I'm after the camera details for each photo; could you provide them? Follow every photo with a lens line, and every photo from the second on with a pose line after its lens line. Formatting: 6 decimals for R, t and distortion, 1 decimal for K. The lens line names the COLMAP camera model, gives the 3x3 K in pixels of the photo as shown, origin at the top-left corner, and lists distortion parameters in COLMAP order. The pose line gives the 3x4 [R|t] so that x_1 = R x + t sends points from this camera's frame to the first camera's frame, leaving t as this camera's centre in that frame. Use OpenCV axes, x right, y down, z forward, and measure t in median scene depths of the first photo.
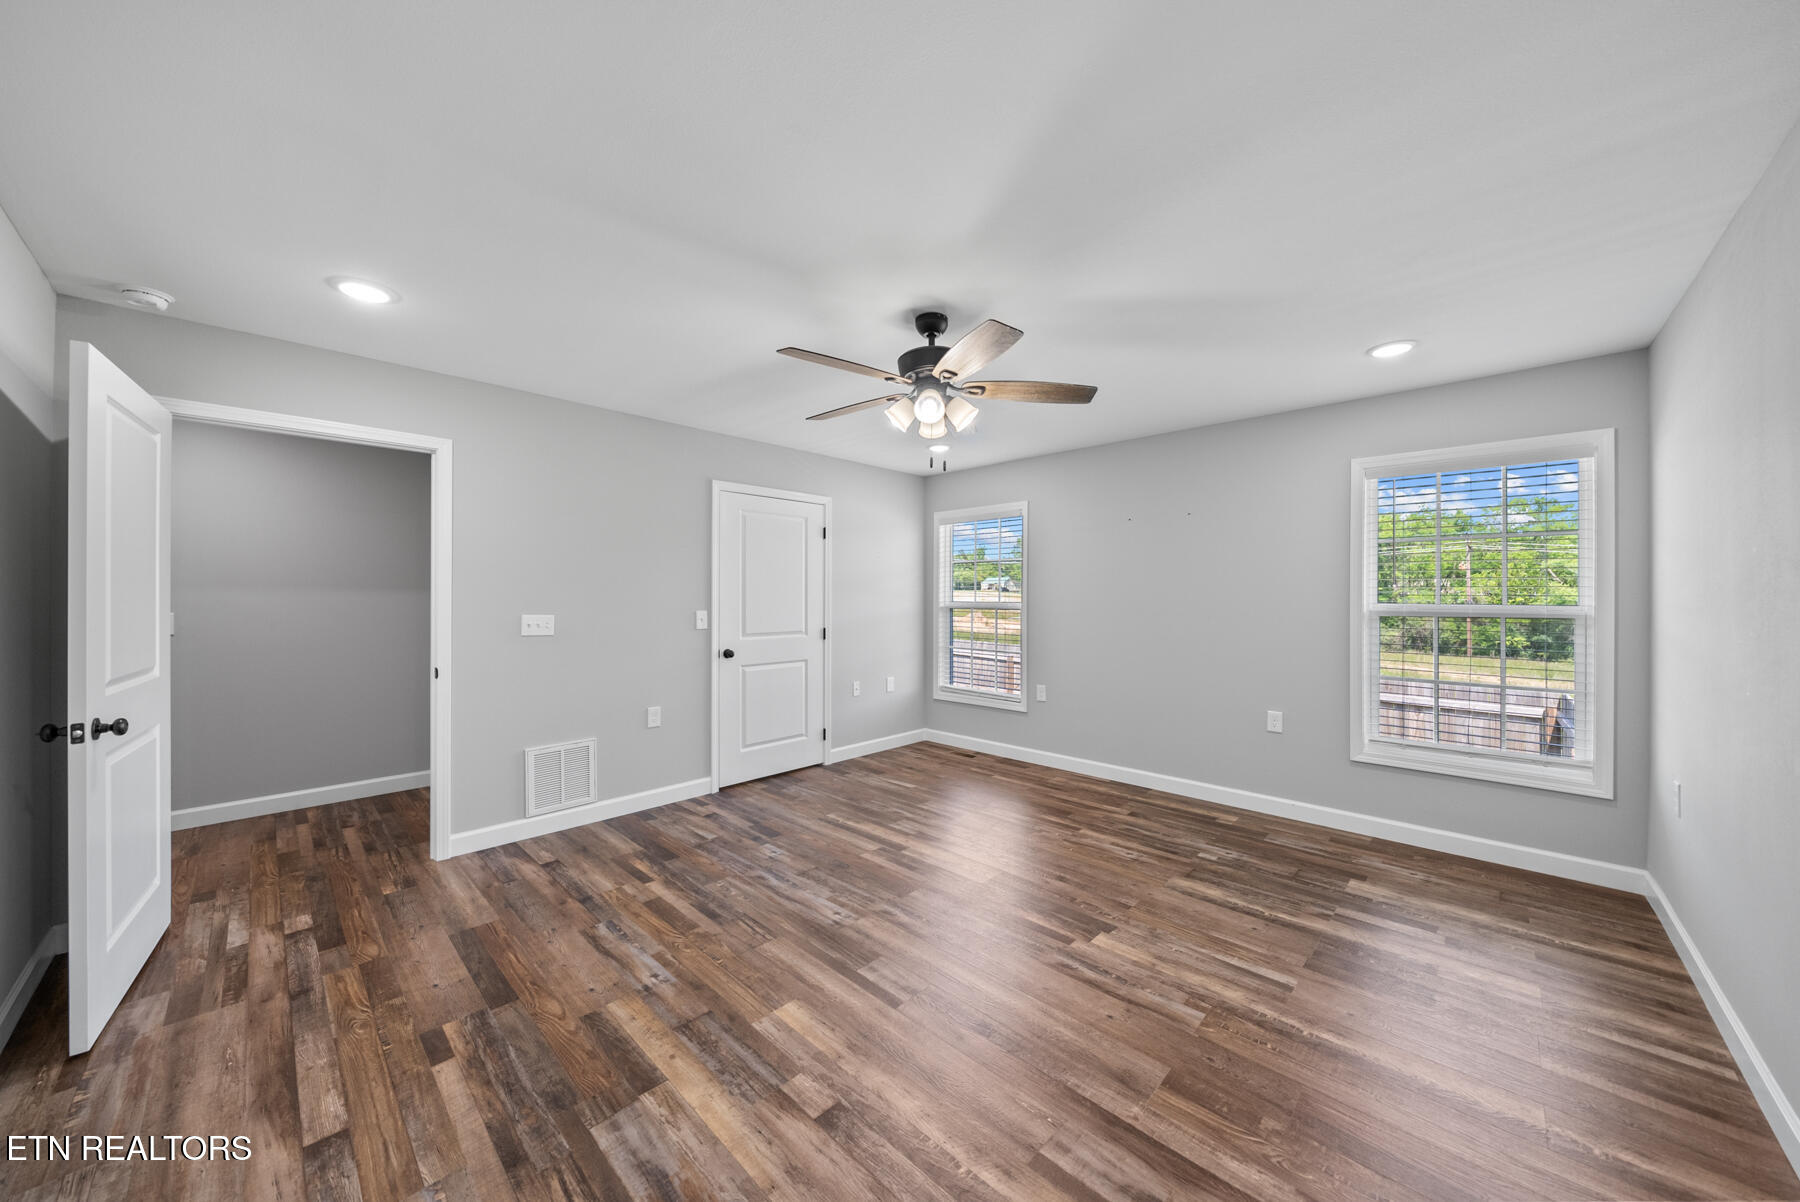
lens RADIAL K [[623.7, 0, 902.3], [0, 623.7, 592.2], [0, 0, 1]] dist [-0.004525, 0.000210]
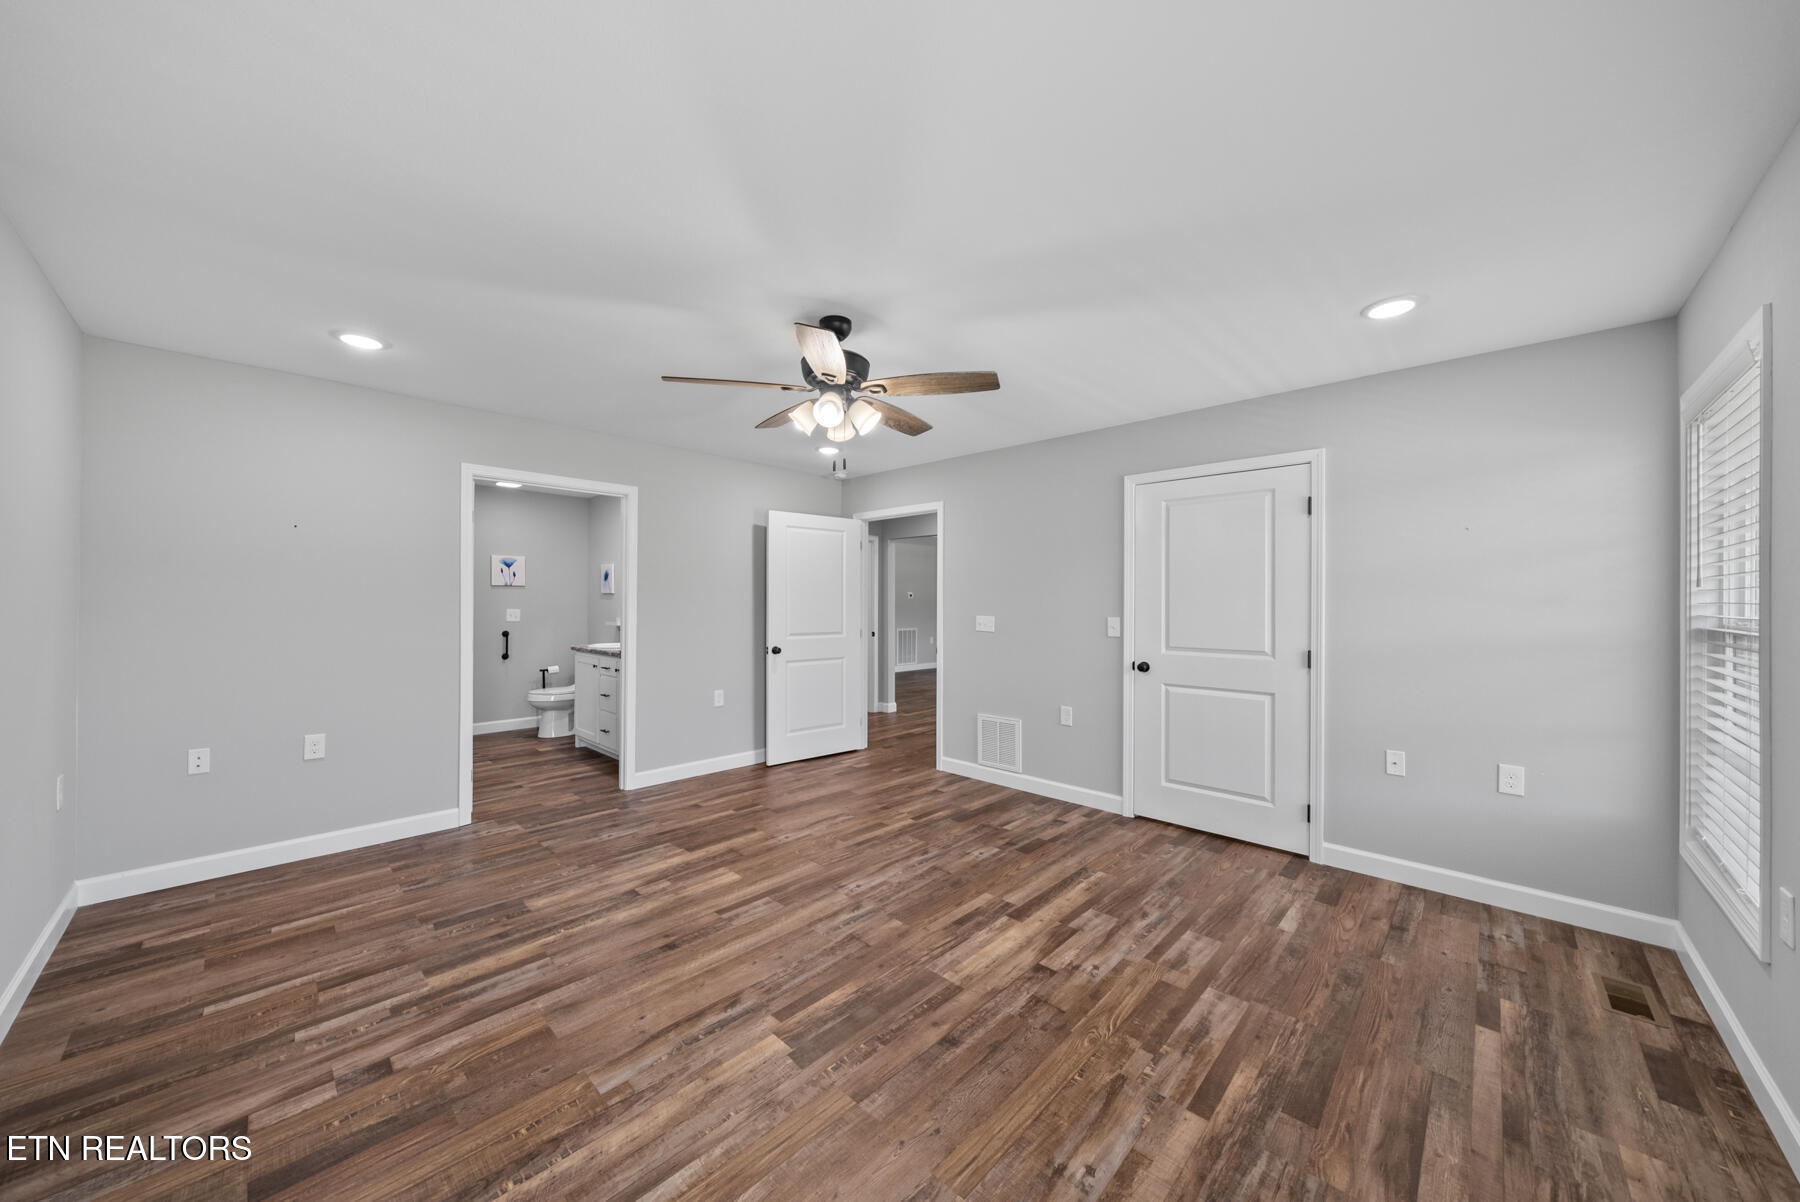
lens RADIAL K [[623.7, 0, 883.3], [0, 623.7, 600.8], [0, 0, 1]] dist [-0.004525, 0.000210]
pose [[-0.009228, -0.004547, -0.999947, 0.822761], [0.002391, 0.999987, -0.004570, 0.009896], [0.999955, -0.002433, -0.009217, 0.861516]]
